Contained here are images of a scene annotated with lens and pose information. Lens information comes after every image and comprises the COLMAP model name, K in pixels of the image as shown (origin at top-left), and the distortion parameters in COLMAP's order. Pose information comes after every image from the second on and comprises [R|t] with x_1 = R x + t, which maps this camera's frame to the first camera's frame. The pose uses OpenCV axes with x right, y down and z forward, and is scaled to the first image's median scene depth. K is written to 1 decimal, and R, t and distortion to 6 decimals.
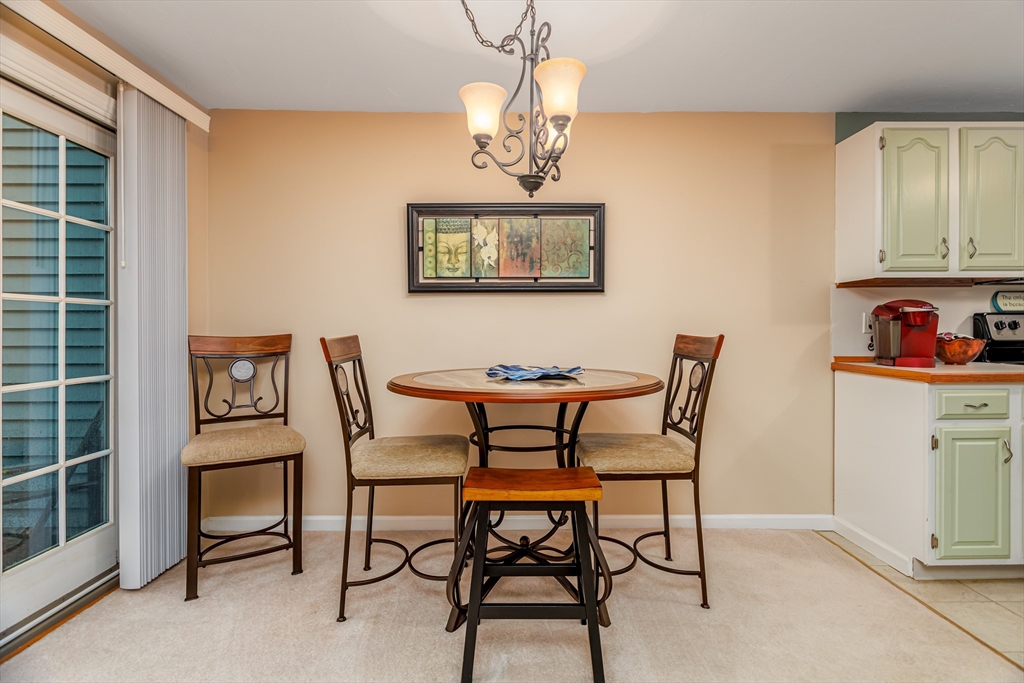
lens RADIAL K [[488.9, 0, 522.5], [0, 488.9, 338.1], [0, 0, 1]] dist [-0.007536, 0.002430]
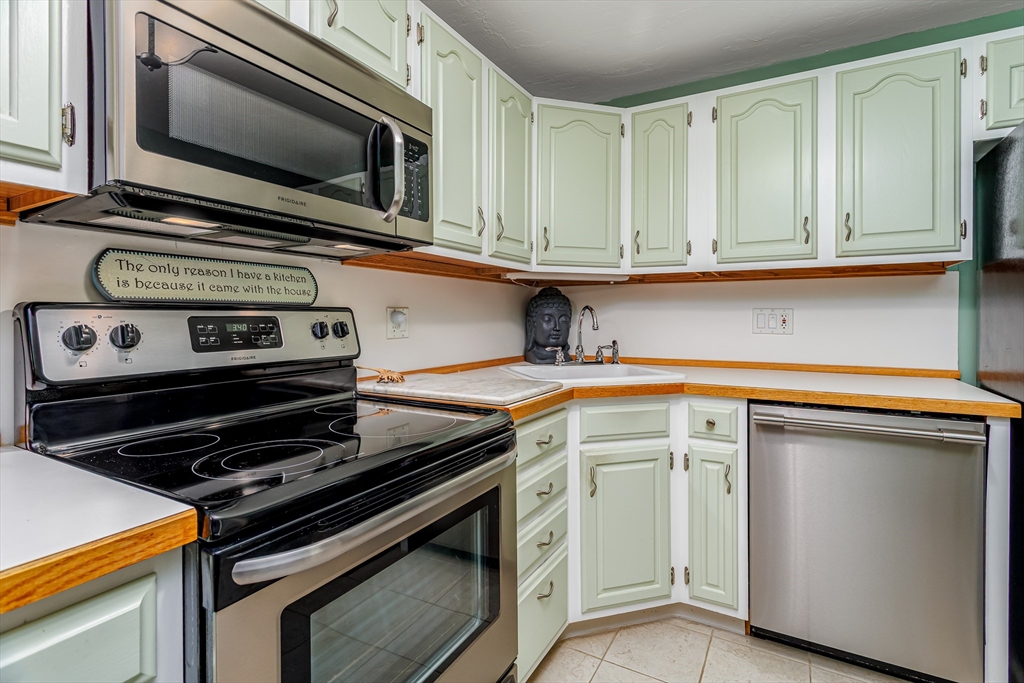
lens RADIAL K [[488.9, 0, 526.7], [0, 488.9, 318.5], [0, 0, 1]] dist [-0.007536, 0.002430]
pose [[0.509652, 0.000856, 0.860380, 0.830602], [0.018189, 0.999765, -0.011768, -0.029903], [-0.860189, 0.021647, 0.509516, 0.524506]]
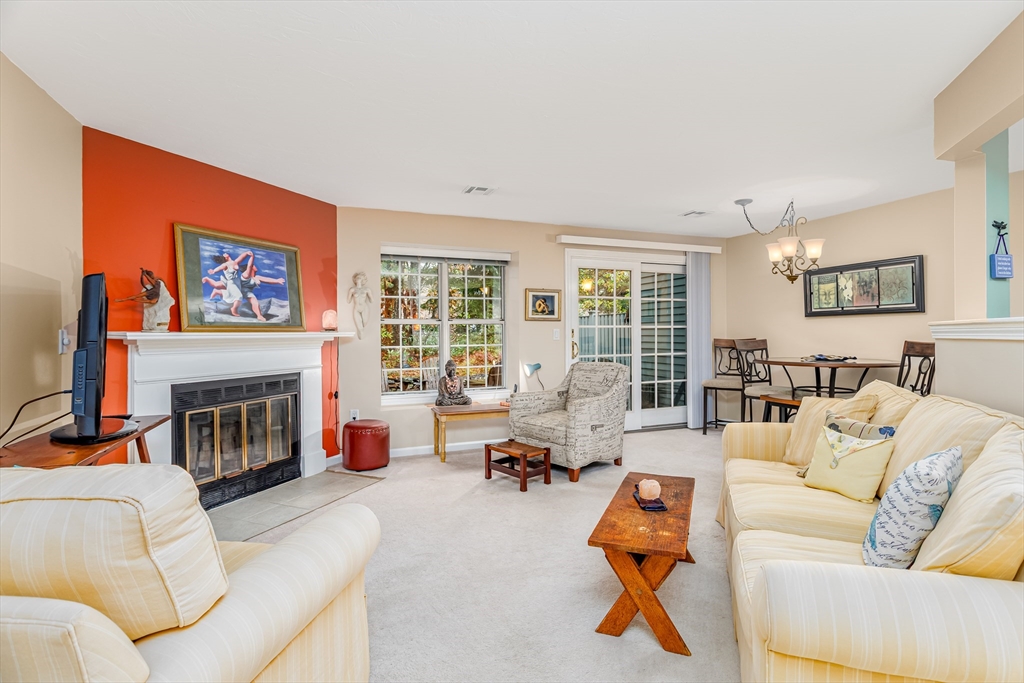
lens RADIAL K [[488.9, 0, 514.1], [0, 488.9, 337.4], [0, 0, 1]] dist [-0.007536, 0.002430]
pose [[0.355135, 0.006189, -0.934795, 1.149655], [-0.008495, 0.999958, 0.003394, -0.009859], [0.934776, 0.006735, 0.355173, -0.744527]]
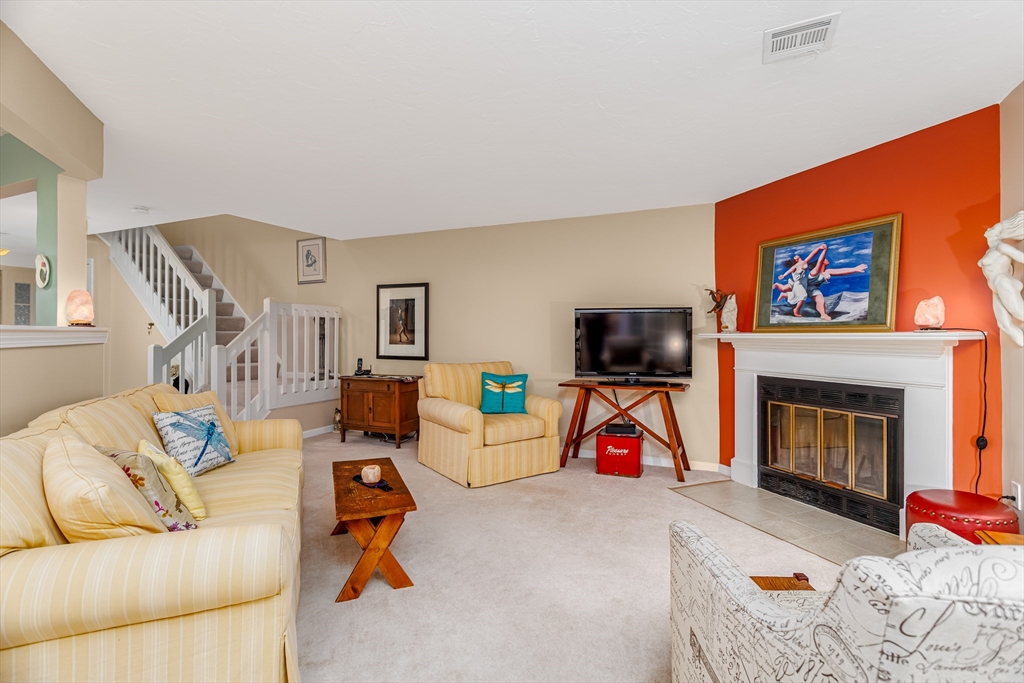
lens RADIAL K [[488.9, 0, 524.0], [0, 488.9, 333.7], [0, 0, 1]] dist [-0.007536, 0.002430]
pose [[-0.911726, 0.002983, 0.410788, -0.180217], [0.008039, 0.999912, 0.010581, -0.029926], [-0.410720, 0.012949, -0.911670, 0.485524]]
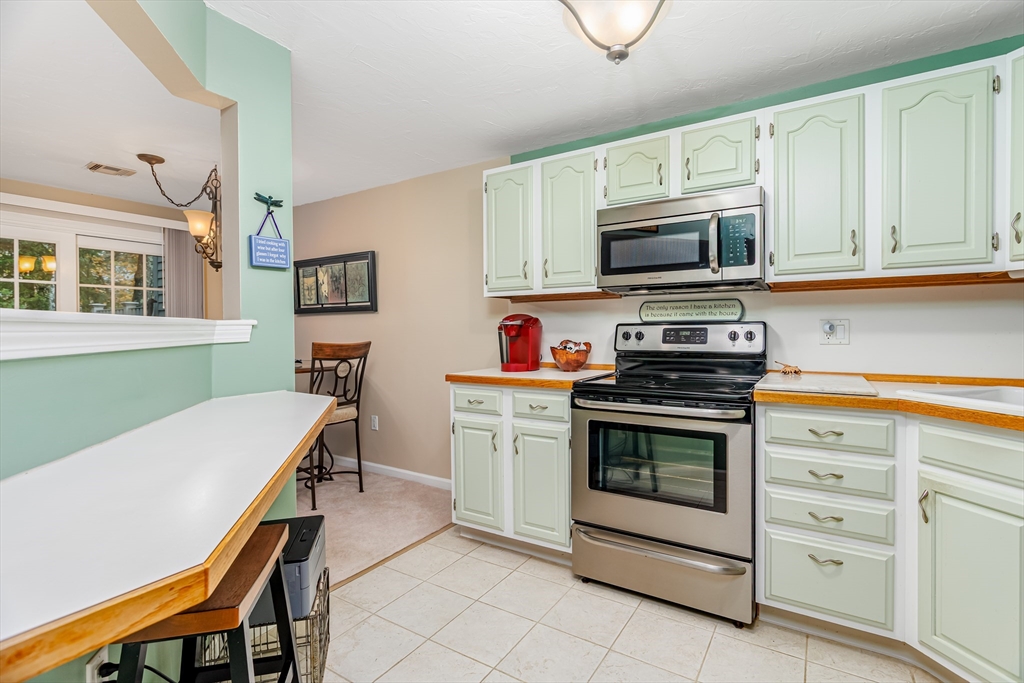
lens RADIAL K [[488.9, 0, 514.0], [0, 488.9, 337.9], [0, 0, 1]] dist [-0.007536, 0.002430]
pose [[0.836310, 0.009383, -0.548176, 1.335565], [-0.005951, 0.999950, 0.008038, -0.028219], [0.548224, -0.003460, 0.836324, 0.001930]]
